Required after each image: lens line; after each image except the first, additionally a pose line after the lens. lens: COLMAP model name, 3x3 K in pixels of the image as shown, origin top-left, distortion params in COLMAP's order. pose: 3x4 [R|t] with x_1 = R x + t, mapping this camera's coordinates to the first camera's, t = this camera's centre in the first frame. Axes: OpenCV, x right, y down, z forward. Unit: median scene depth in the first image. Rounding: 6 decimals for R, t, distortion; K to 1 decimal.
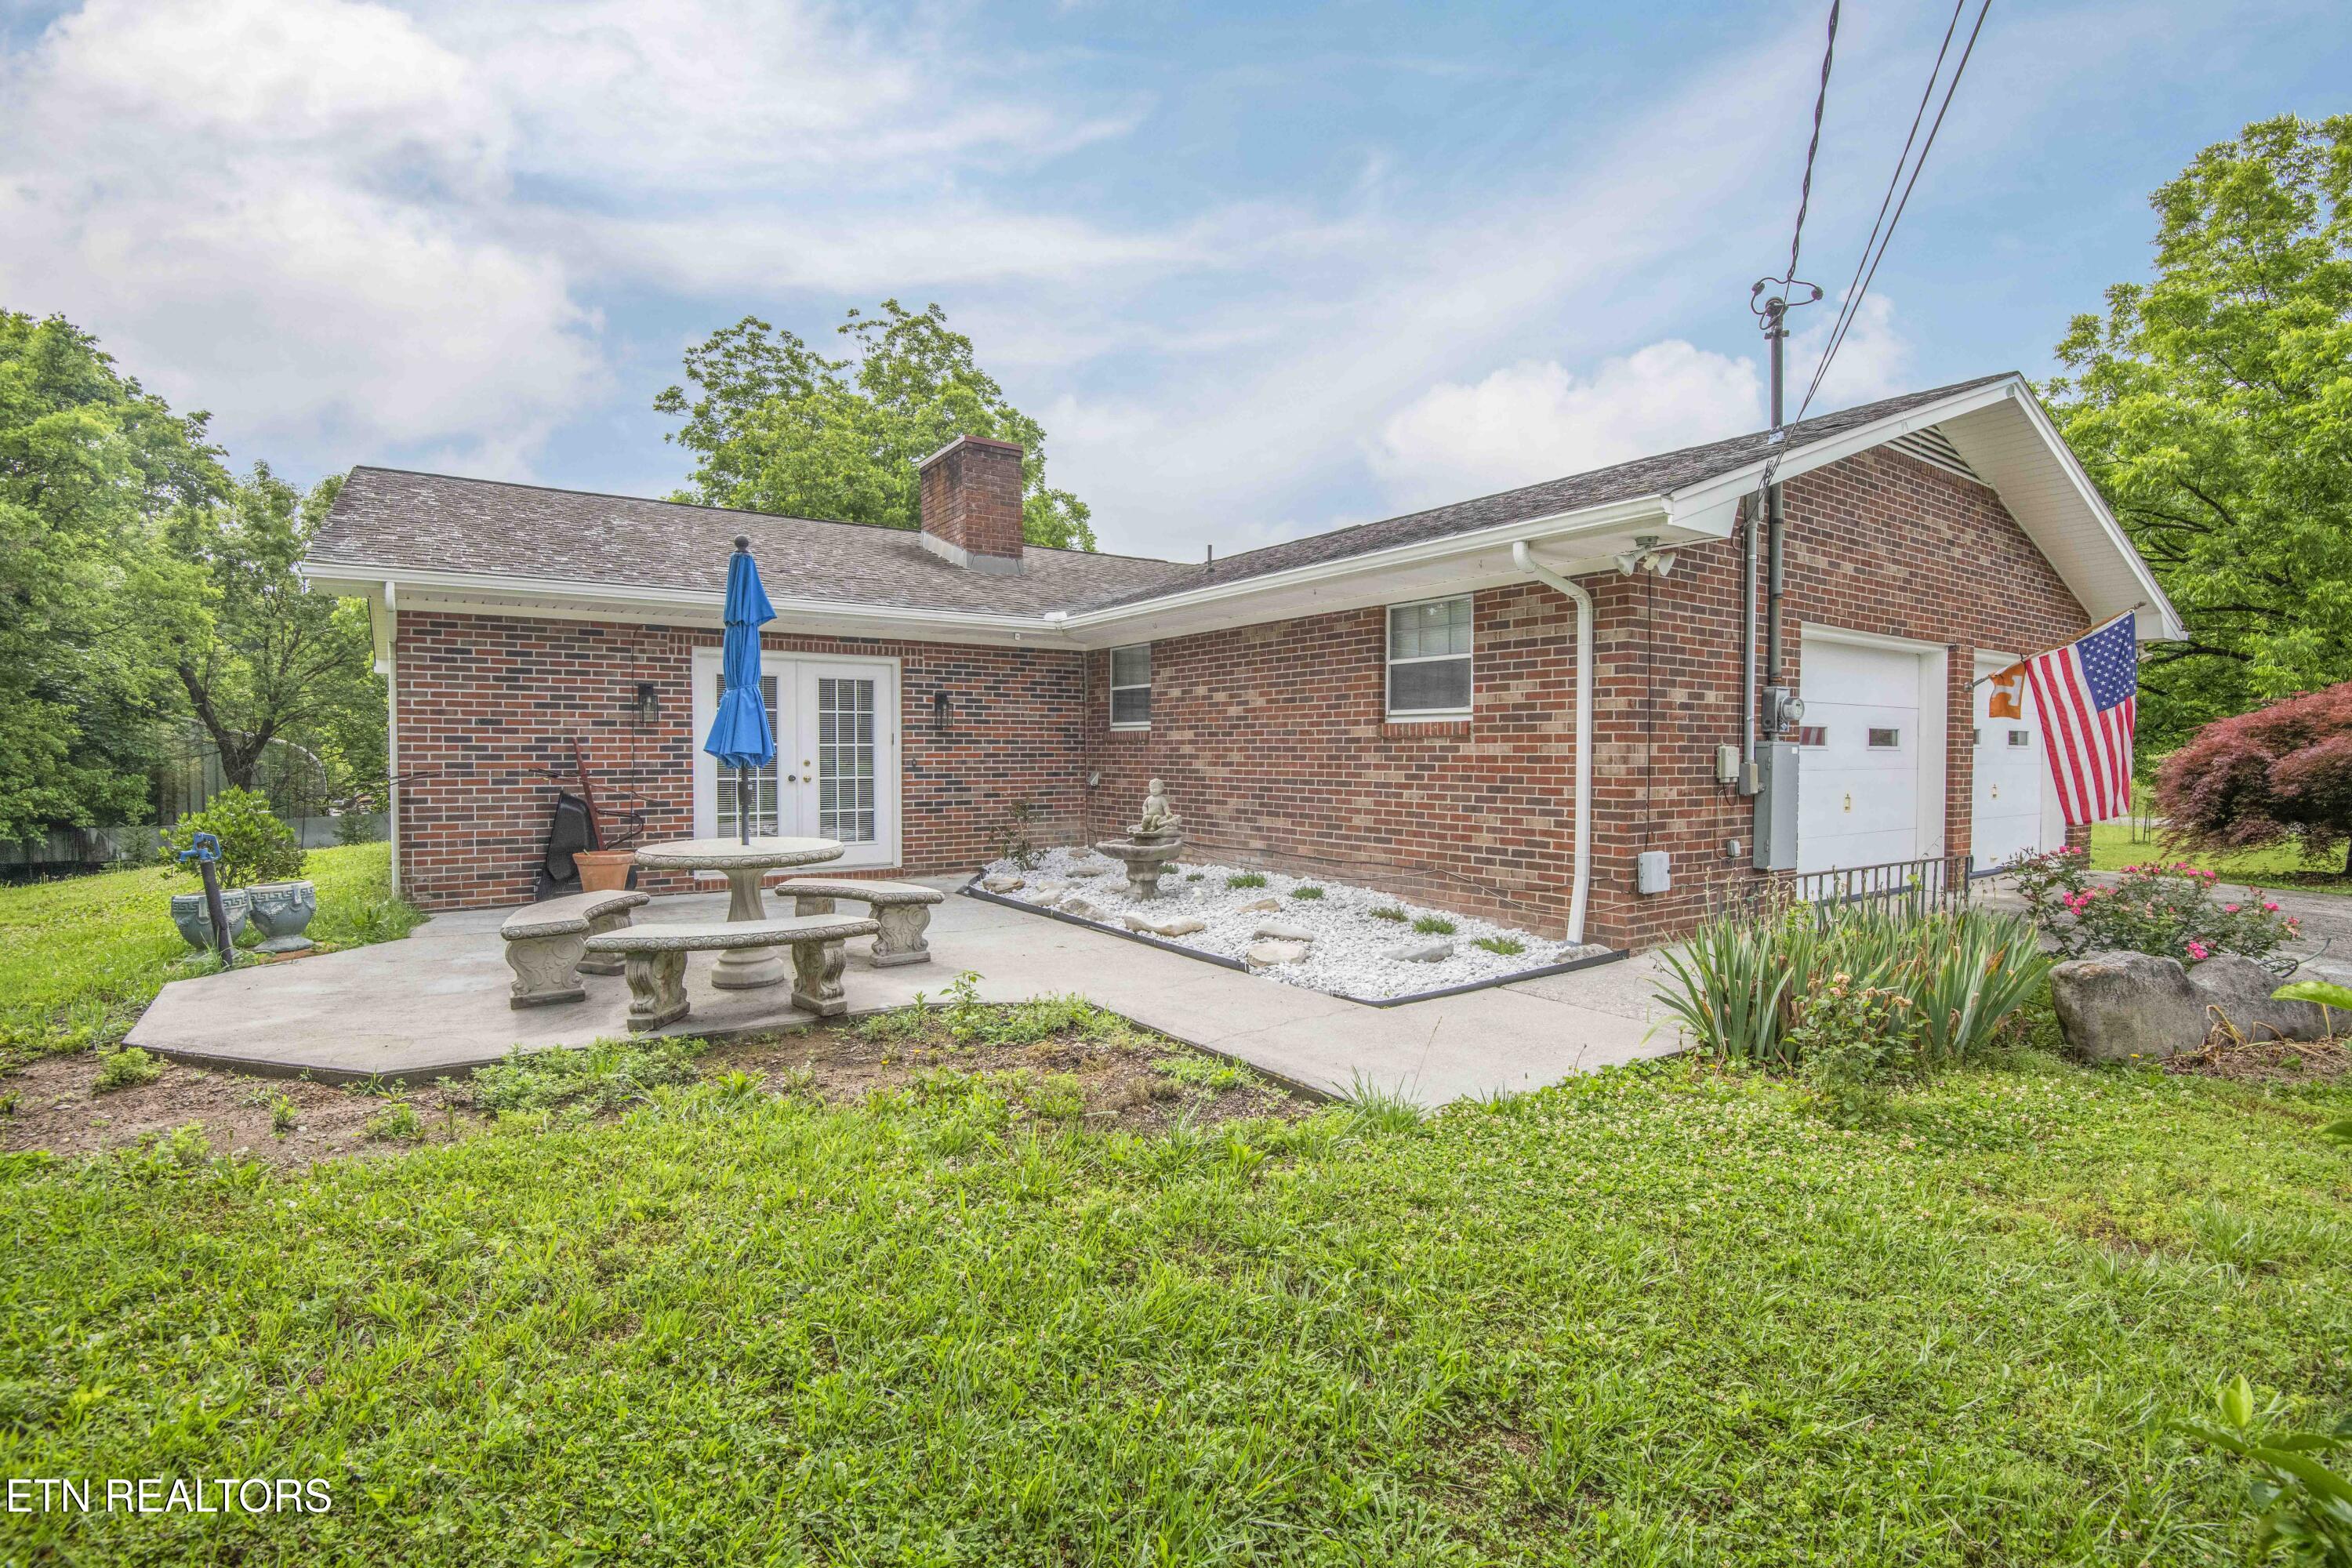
lens RADIAL K [[1076.9, 0, 1176.0], [0, 1076.9, 784.0], [0, 0, 1]] dist [-0.019206, -0.012784]
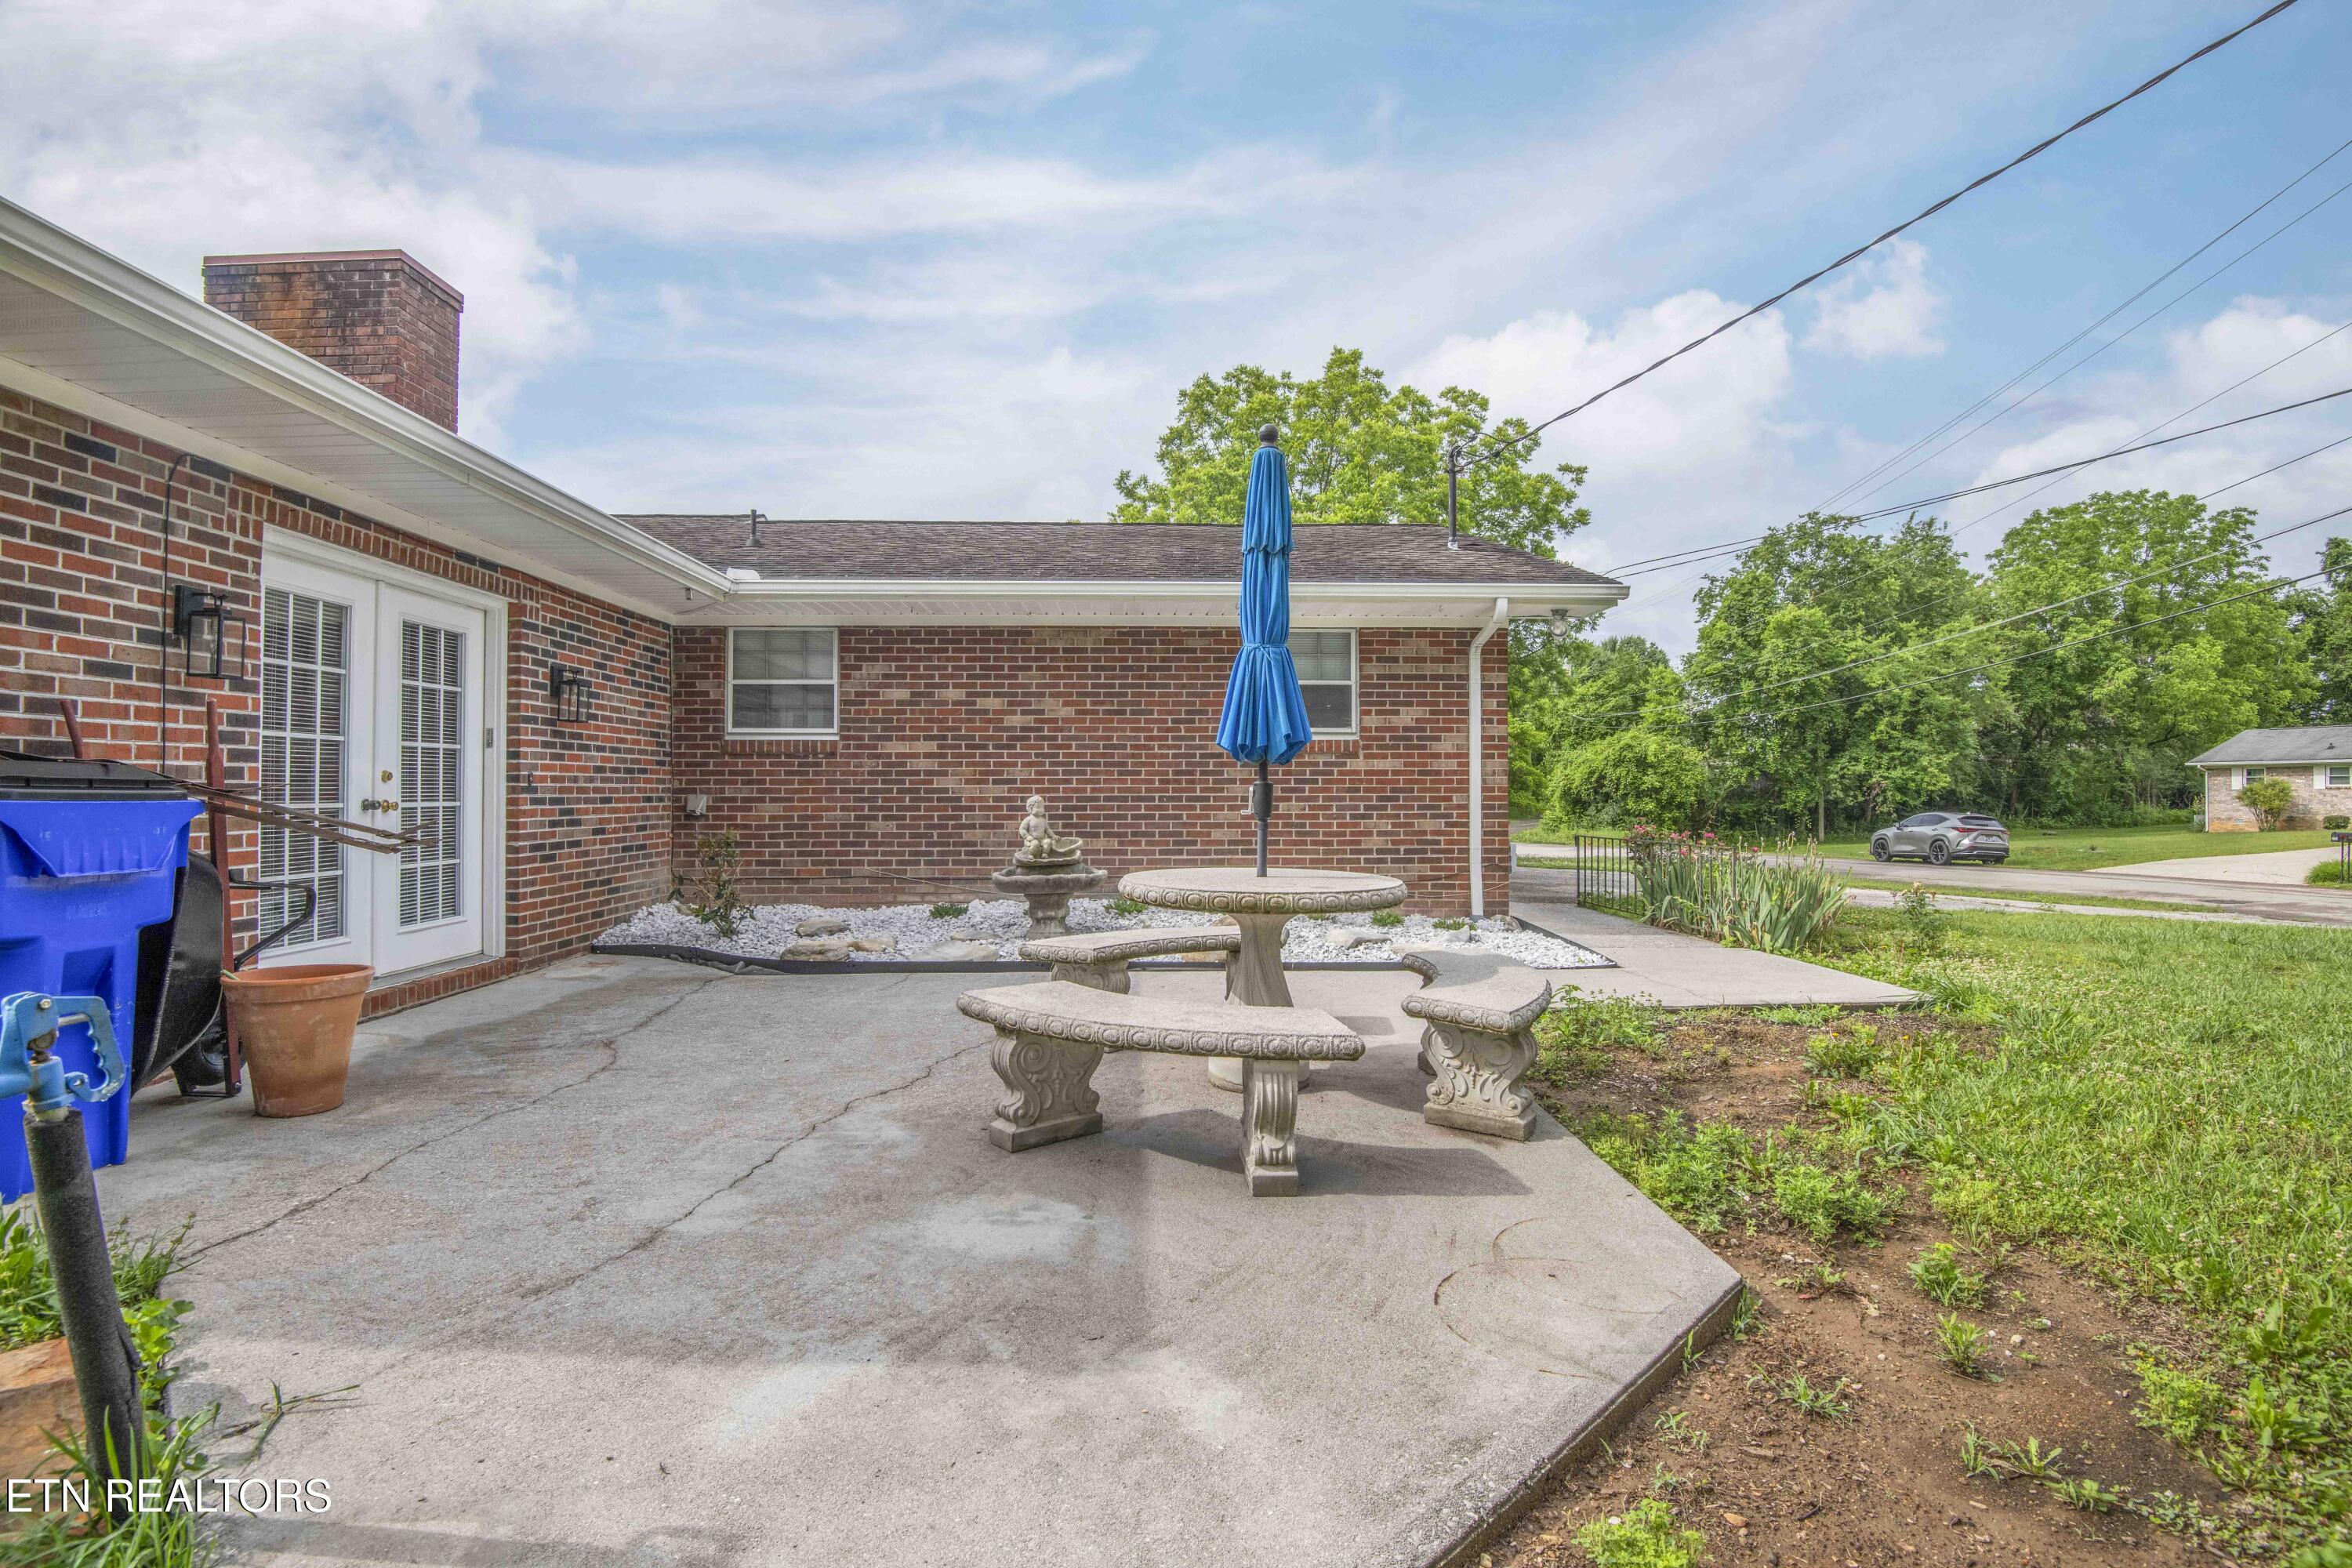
lens RADIAL K [[1076.9, 0, 1176.0], [0, 1076.9, 784.0], [0, 0, 1]] dist [-0.019206, -0.012784]
pose [[0.548001, 0.004222, 0.836467, -0.644496], [0.025796, 0.999426, -0.021945, 0.007033], [-0.836080, 0.033603, 0.547577, 0.434866]]
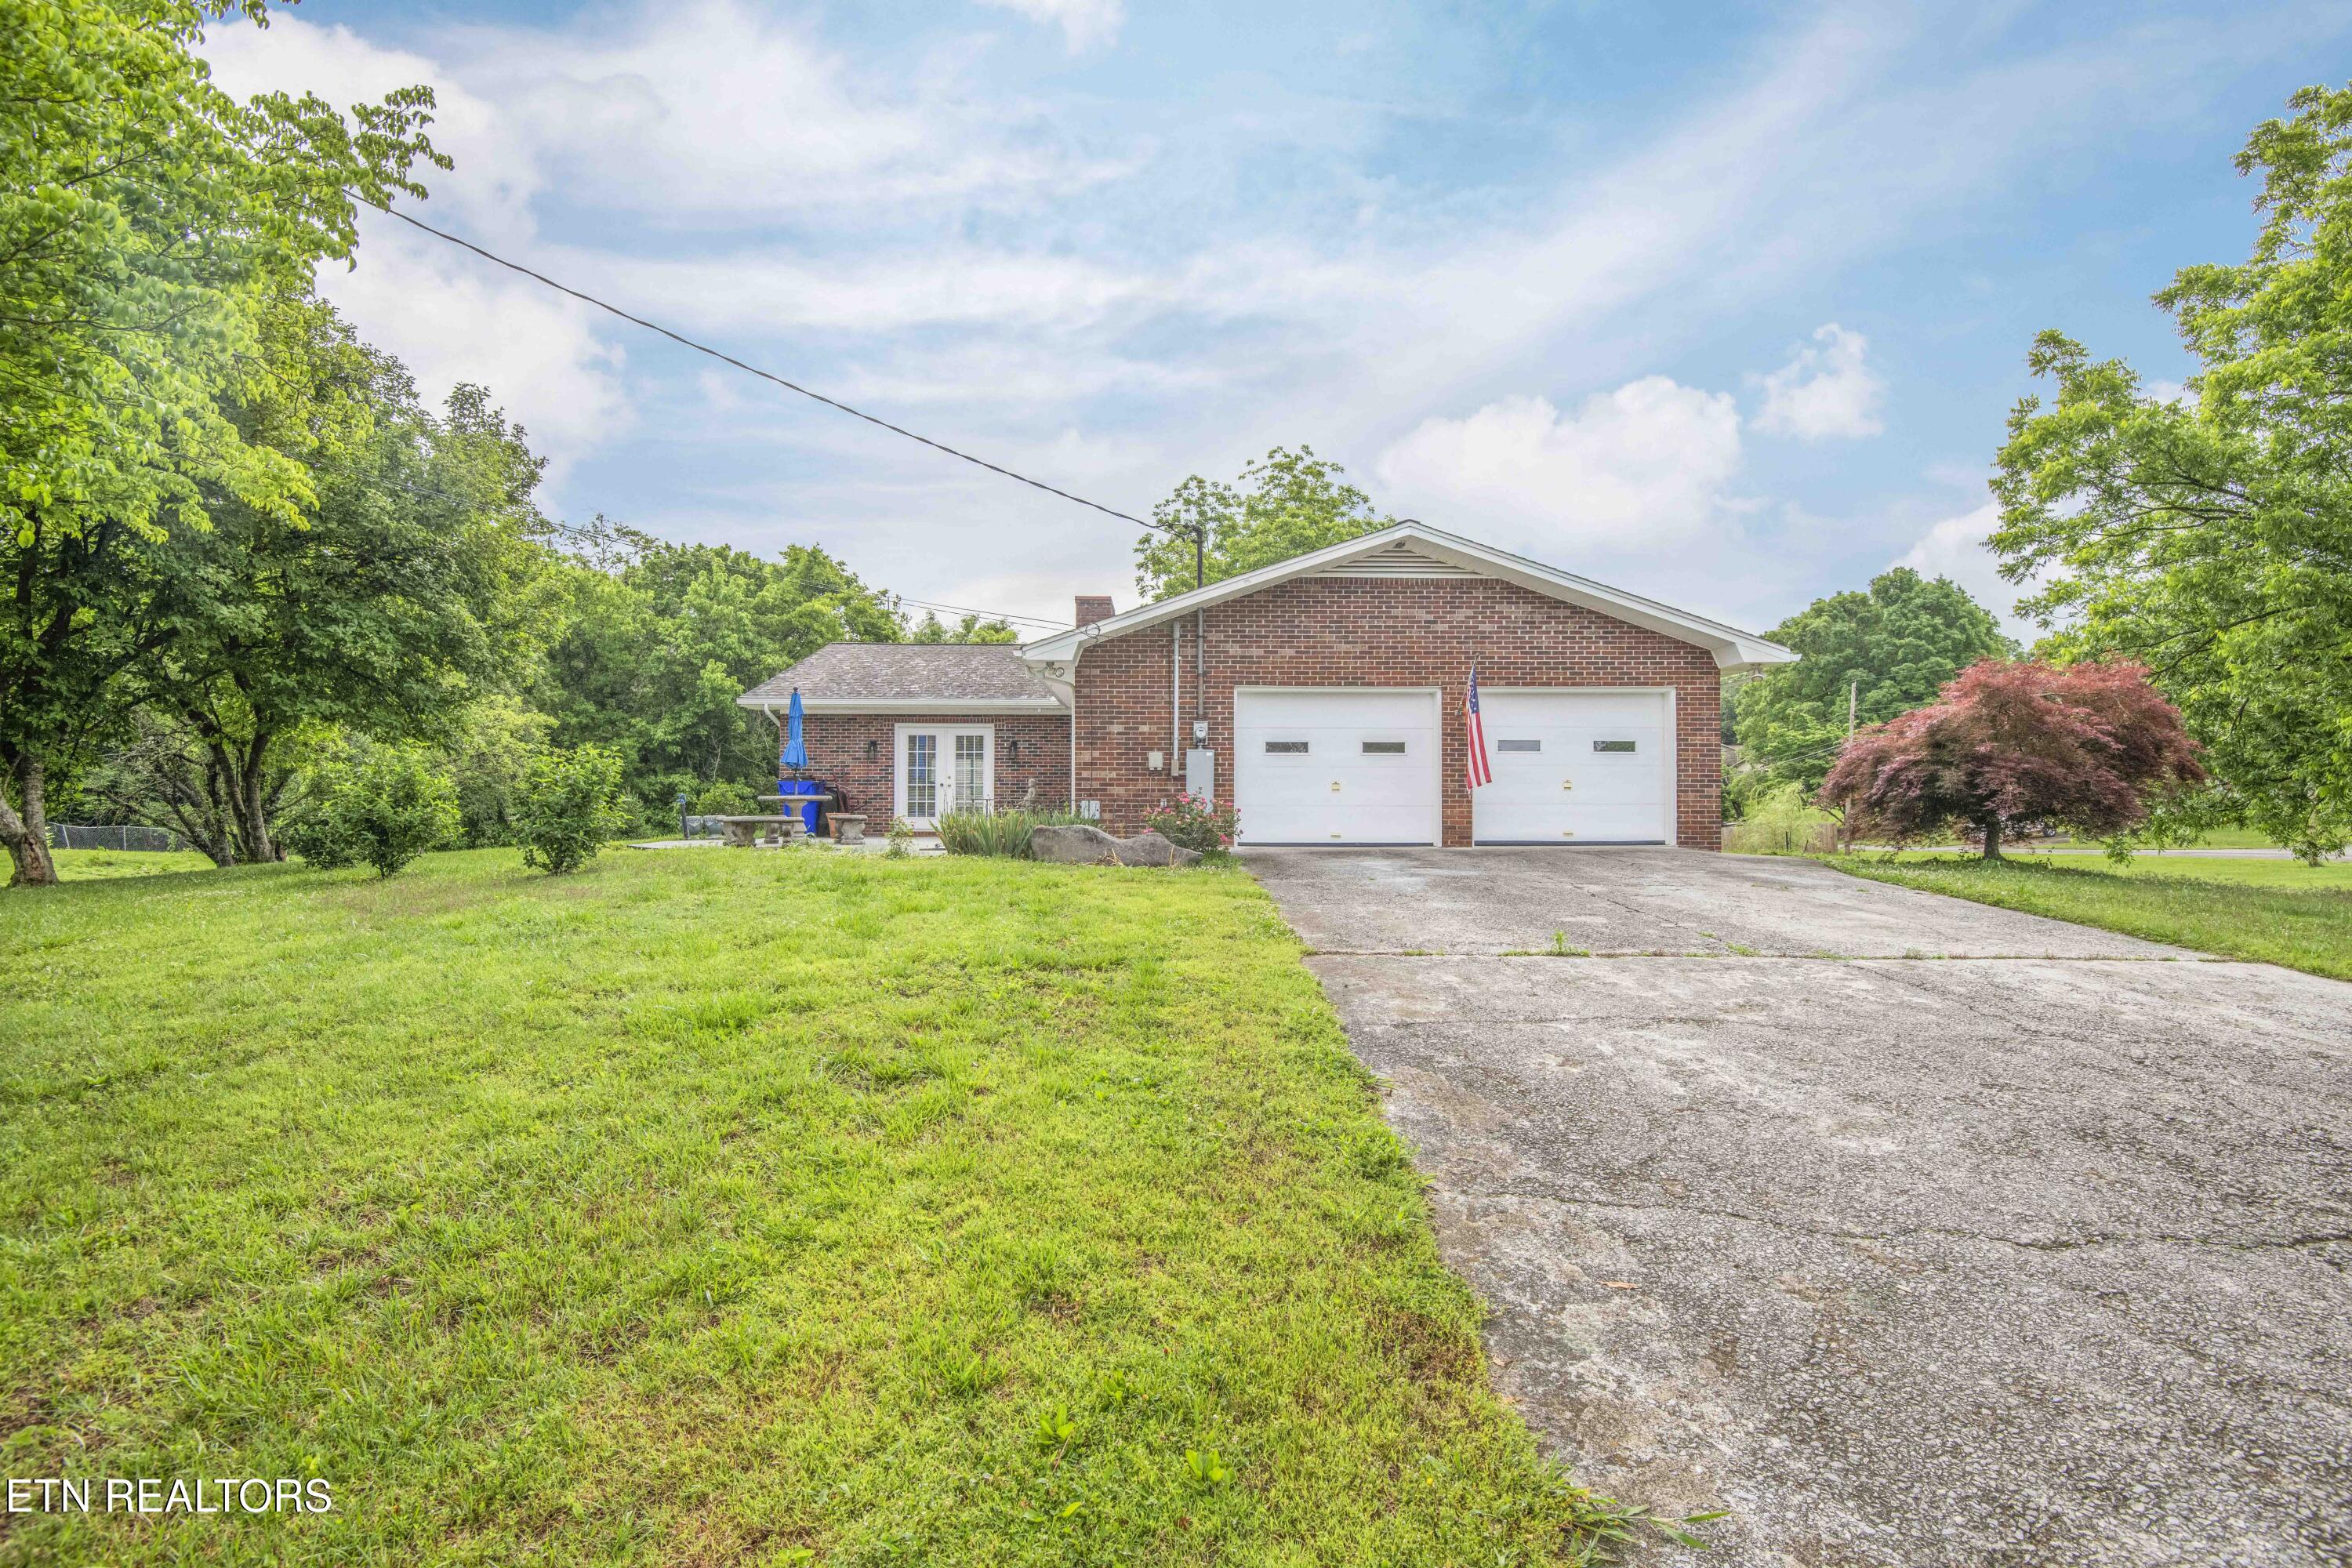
lens RADIAL K [[1076.9, 0, 1176.0], [0, 1076.9, 784.0], [0, 0, 1]] dist [-0.019206, -0.012784]
pose [[0.832705, -0.011572, -0.553596, 1.302254], [-0.017498, 0.998732, -0.047196, 0.093628], [0.553440, 0.048987, 0.831447, -0.523383]]
